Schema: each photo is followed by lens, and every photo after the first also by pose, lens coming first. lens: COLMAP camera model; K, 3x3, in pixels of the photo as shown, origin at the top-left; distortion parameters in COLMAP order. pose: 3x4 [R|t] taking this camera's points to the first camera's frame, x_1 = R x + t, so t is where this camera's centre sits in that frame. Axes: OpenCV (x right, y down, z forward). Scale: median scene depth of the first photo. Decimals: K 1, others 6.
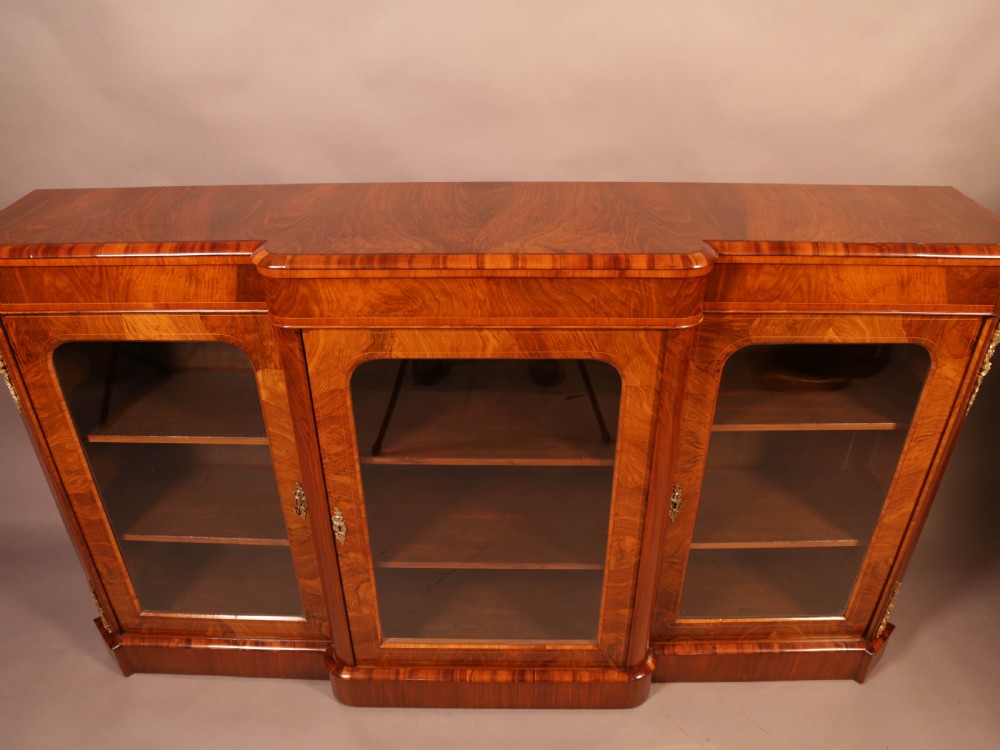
lens RADIAL K [[765.2, 0, 500.0], [0, 765.2, 375.0], [0, 0, 1]] dist [-0.129761, 0.079475]
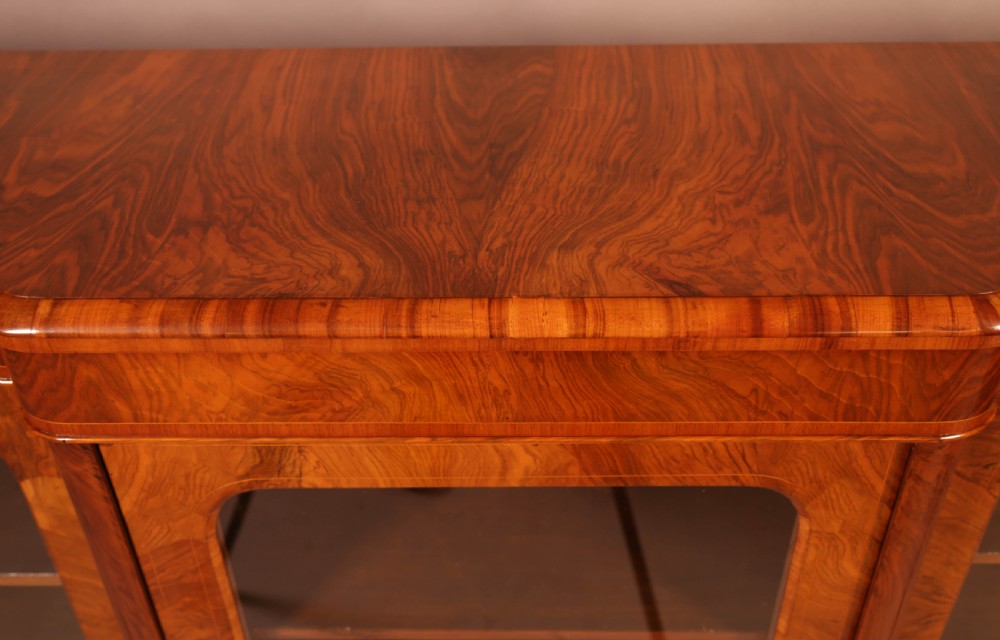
lens RADIAL K [[1065.3, 0, 499.5], [0, 1065.3, 266.3], [0, 0, 1]] dist [-0.037047, 0.105339]
pose [[0.999952, -0.008071, -0.005531, -0.018303], [0.008619, 0.994167, 0.107507, -0.214069], [0.004631, -0.107550, 0.994189, 0.366705]]
